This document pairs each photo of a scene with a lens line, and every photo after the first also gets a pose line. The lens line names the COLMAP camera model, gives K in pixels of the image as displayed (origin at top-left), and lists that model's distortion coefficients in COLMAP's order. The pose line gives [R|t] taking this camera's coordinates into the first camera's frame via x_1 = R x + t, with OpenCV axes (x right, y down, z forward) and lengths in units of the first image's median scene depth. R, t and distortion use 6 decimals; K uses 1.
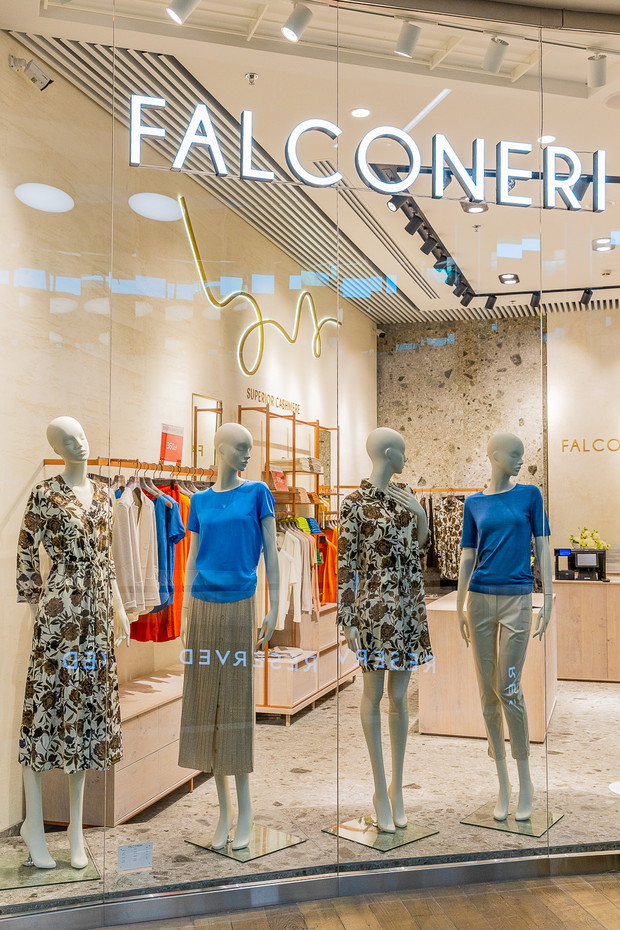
lens RADIAL K [[964.3, 0, 312.7], [0, 964.3, 463.7], [0, 0, 1]] dist [0.064858, 0.000000]
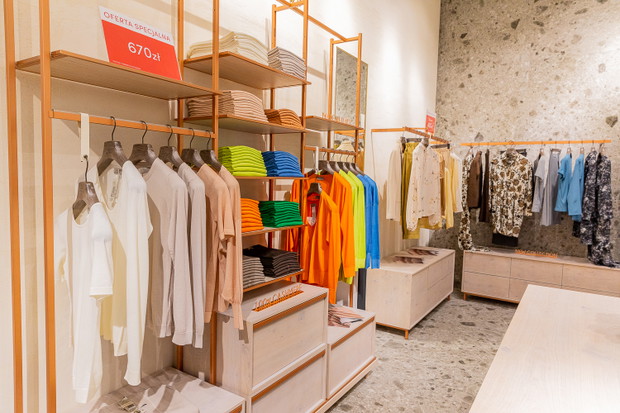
lens RADIAL K [[405.0, 0, 310.9], [0, 405.0, 207.1], [0, 0, 1]] dist [0.006636, 0.001123]
pose [[0.962151, 0.044503, -0.268858, 0.062153], [-0.012491, 0.992741, 0.119622, 0.043927], [0.272230, -0.111736, 0.955723, 0.546384]]
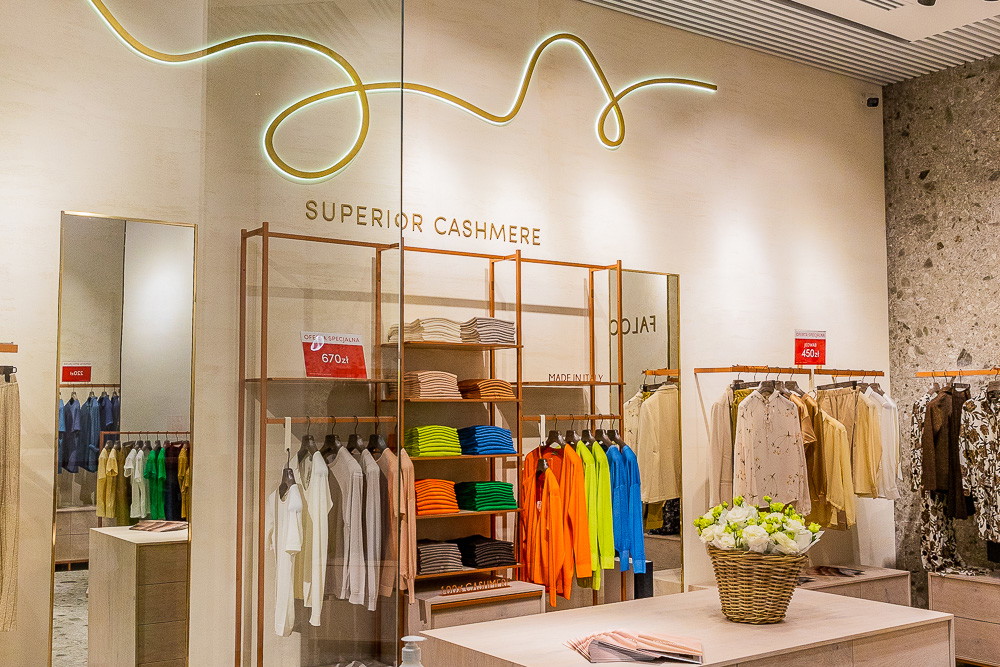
lens RADIAL K [[1082.6, 0, 504.8], [0, 1082.6, 338.4], [0, 0, 1]] dist [0.020225, 0.000000]
pose [[0.808452, -0.043941, -0.586920, 0.270056], [0.032357, 0.999019, -0.030224, 0.018188], [0.587672, 0.005443, 0.809081, 0.363780]]
